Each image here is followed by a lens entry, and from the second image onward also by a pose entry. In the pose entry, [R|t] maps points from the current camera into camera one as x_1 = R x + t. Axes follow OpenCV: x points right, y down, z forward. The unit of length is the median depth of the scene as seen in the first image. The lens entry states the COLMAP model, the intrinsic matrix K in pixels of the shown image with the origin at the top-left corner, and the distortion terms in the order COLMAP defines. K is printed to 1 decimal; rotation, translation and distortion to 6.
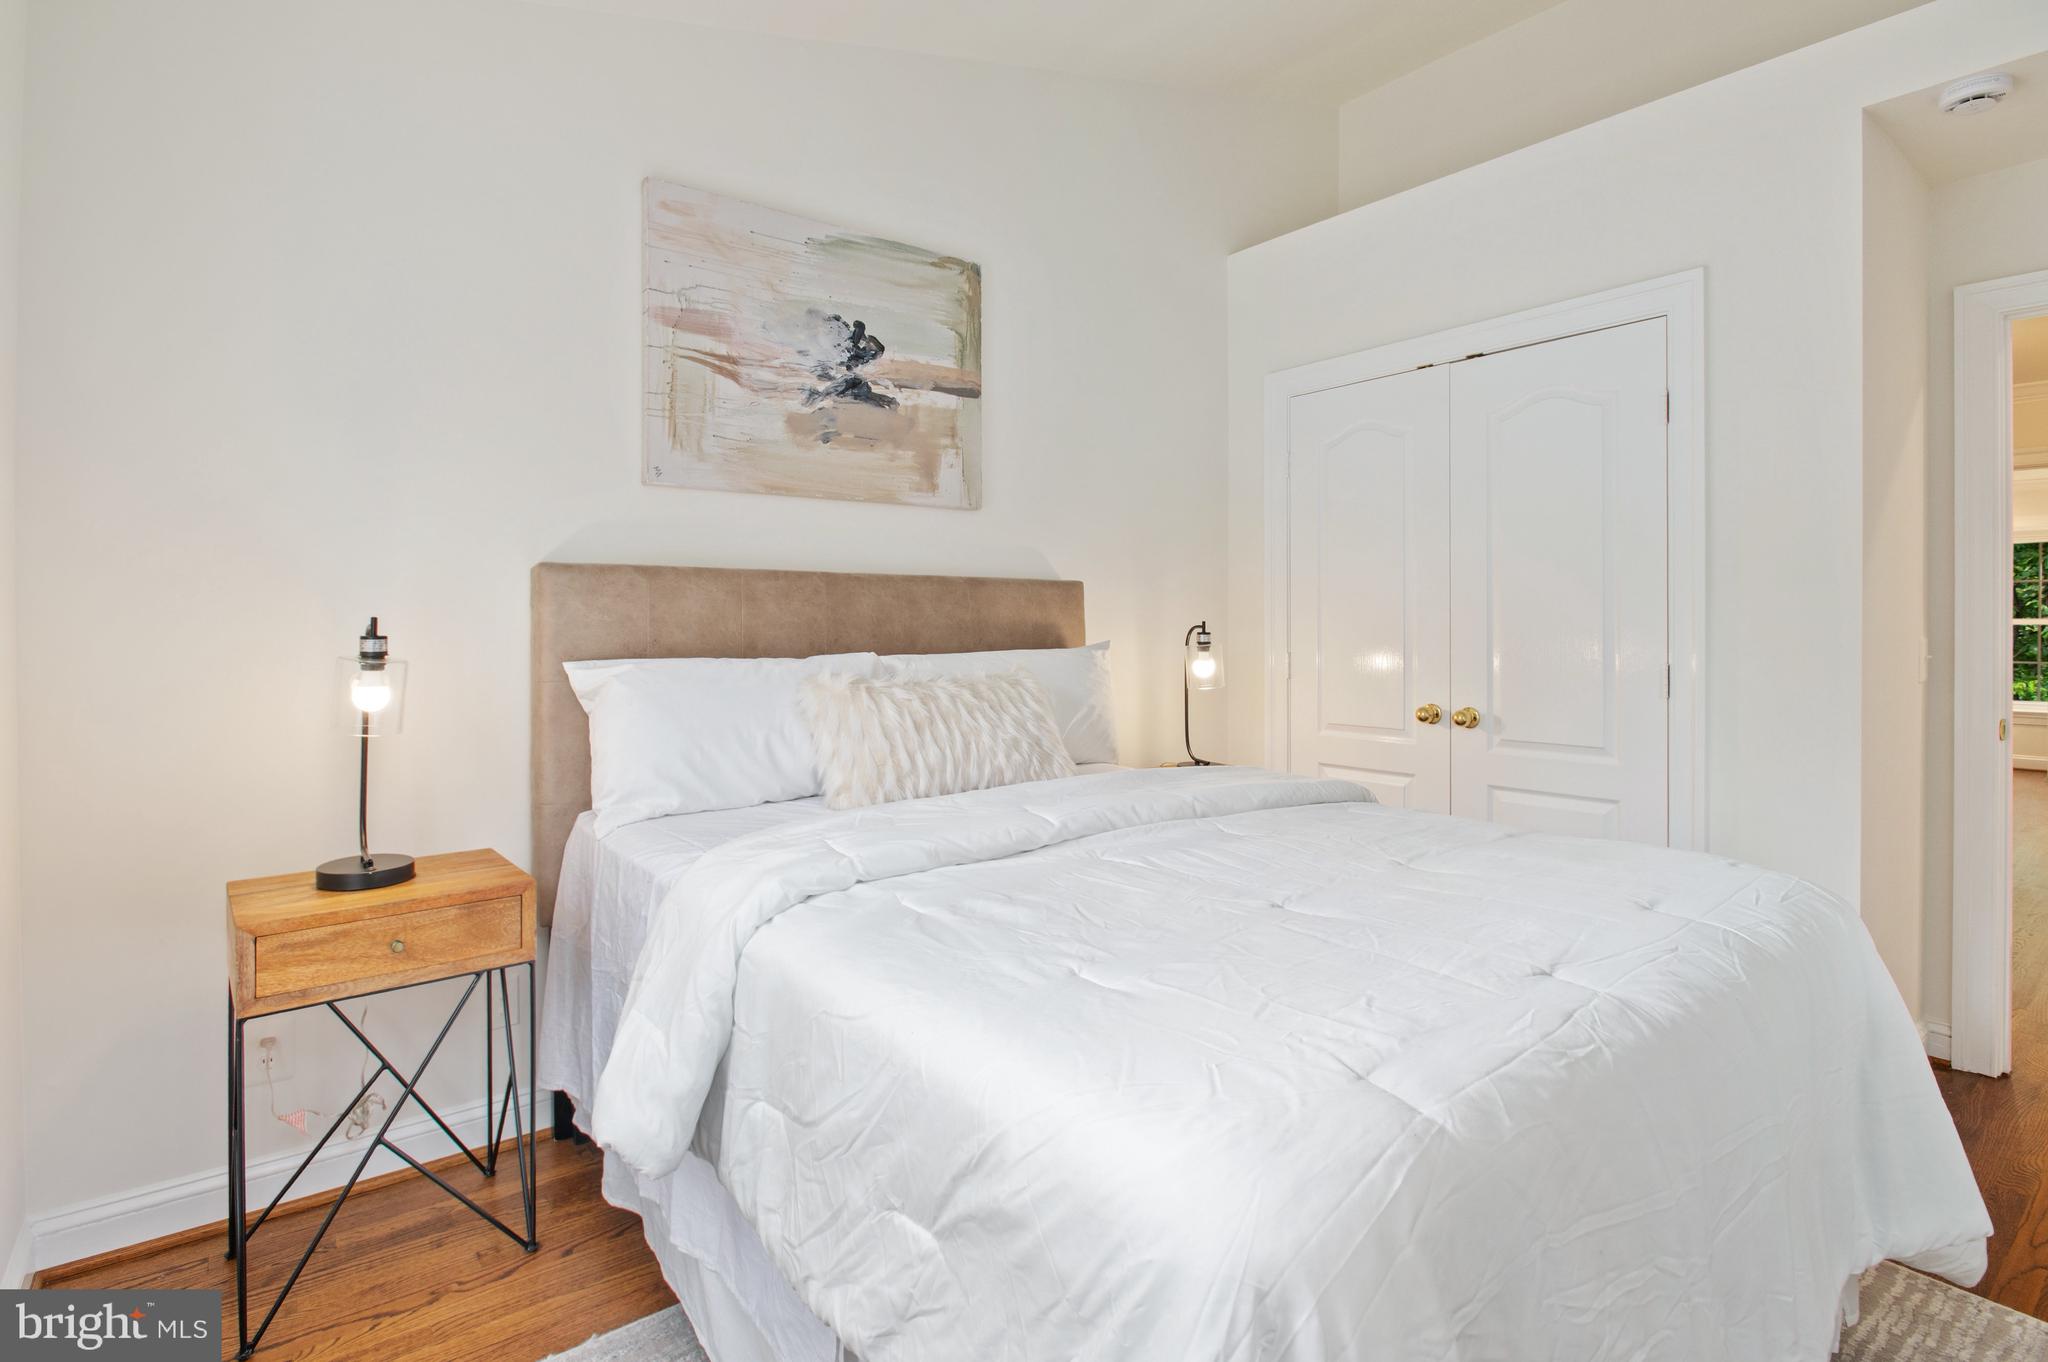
lens RADIAL K [[996.2, 0, 1024.9], [0, 996.2, 621.3], [0, 0, 1]] dist [-0.004302, -0.000026]
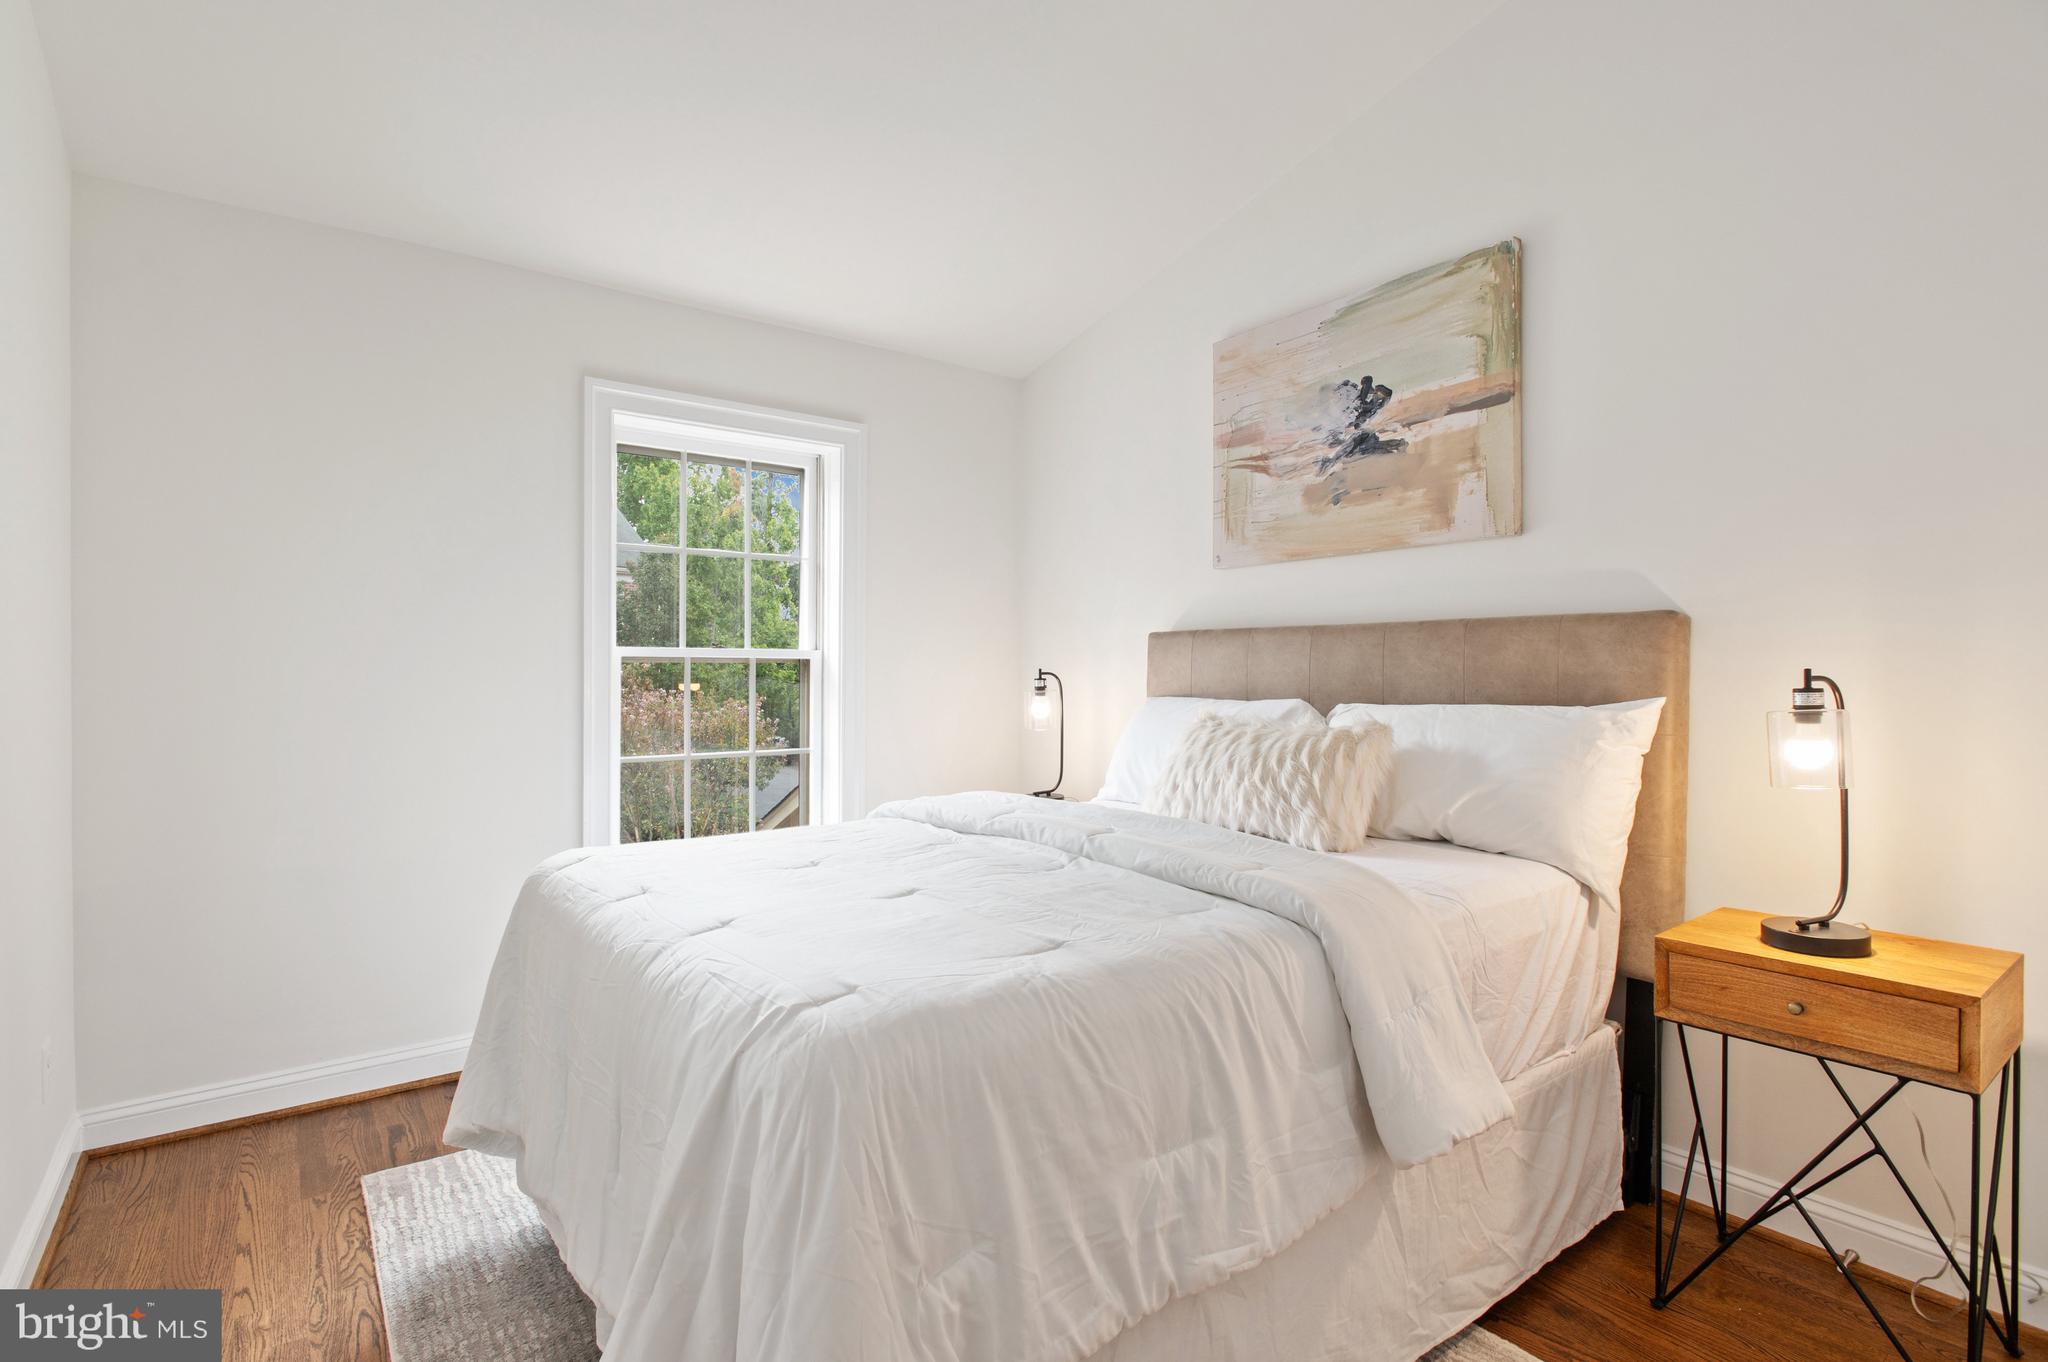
lens RADIAL K [[983.7, 0, 1021.9], [0, 983.7, 675.3], [0, 0, 1]] dist [-0.016685, 0.000302]
pose [[-0.008183, 0.001354, -0.999966, 0.837008], [-0.002008, 0.999997, 0.001371, 0.004106], [0.999964, 0.002019, -0.008181, 0.652500]]
